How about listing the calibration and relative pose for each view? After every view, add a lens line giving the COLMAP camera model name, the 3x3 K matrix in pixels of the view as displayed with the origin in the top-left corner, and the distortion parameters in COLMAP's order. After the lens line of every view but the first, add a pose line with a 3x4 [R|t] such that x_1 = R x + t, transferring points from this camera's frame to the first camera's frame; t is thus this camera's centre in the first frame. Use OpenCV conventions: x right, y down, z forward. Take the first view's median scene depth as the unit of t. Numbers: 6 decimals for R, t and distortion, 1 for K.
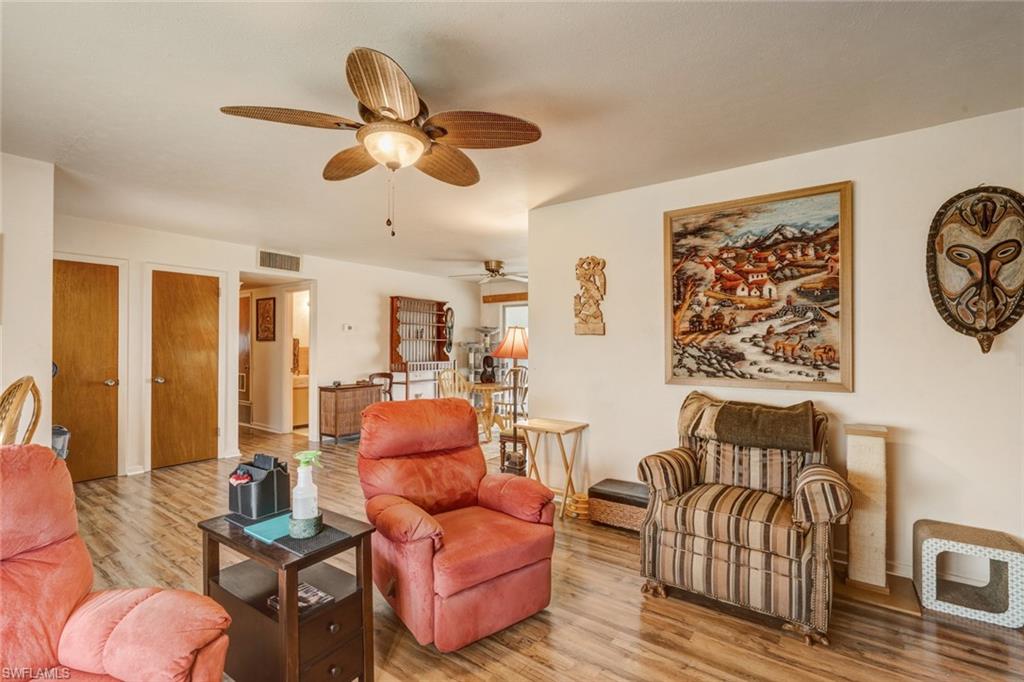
lens RADIAL K [[462.0, 0, 517.1], [0, 462.0, 340.8], [0, 0, 1]] dist [-0.003124, 0.001420]
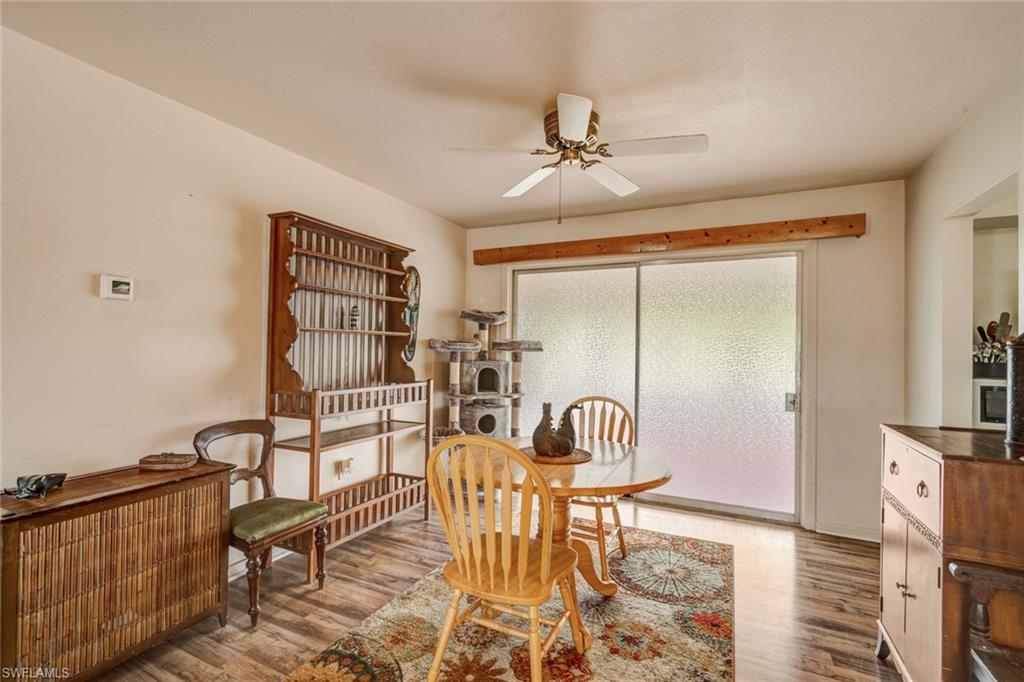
lens RADIAL K [[462.0, 0, 512.0], [0, 462.0, 340.9], [0, 0, 1]] dist [-0.003124, 0.001420]
pose [[0.986190, 0.014307, 0.164997, -0.129012], [-0.014161, 0.999898, -0.002060, 0.004304], [-0.165010, -0.000305, 0.986292, 0.546091]]
